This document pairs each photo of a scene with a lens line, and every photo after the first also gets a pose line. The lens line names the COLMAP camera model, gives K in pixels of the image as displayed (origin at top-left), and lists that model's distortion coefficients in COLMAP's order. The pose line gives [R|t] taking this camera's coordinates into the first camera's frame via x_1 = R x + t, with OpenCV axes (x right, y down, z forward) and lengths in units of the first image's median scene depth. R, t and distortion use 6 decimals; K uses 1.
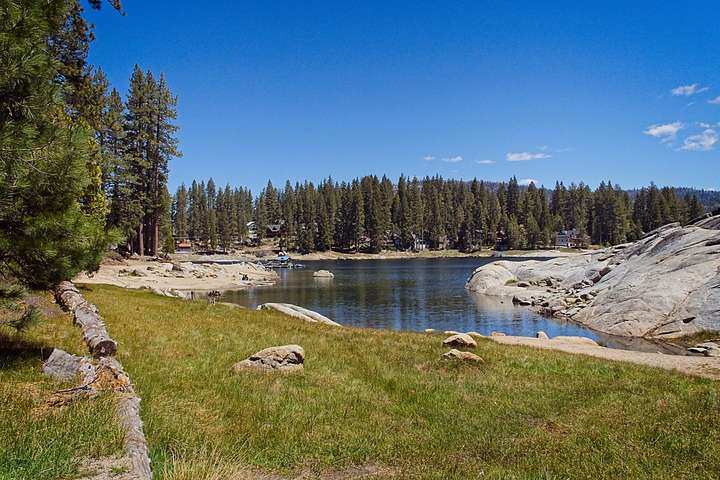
lens RADIAL K [[555.7, 0, 360.0], [0, 555.7, 240.0], [0, 0, 1]] dist [-0.008453, 0.212690]
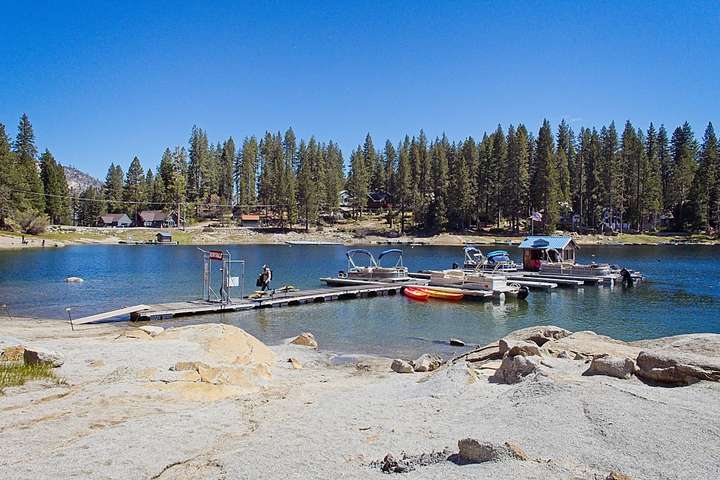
lens RADIAL K [[555.7, 0, 360.0], [0, 555.7, 240.0], [0, 0, 1]] dist [-0.008453, 0.212690]
pose [[0.989696, 0.022032, -0.141478, -0.076797], [-0.017766, 0.999351, 0.031347, 0.010859], [0.142077, -0.028510, 0.989445, 0.310459]]
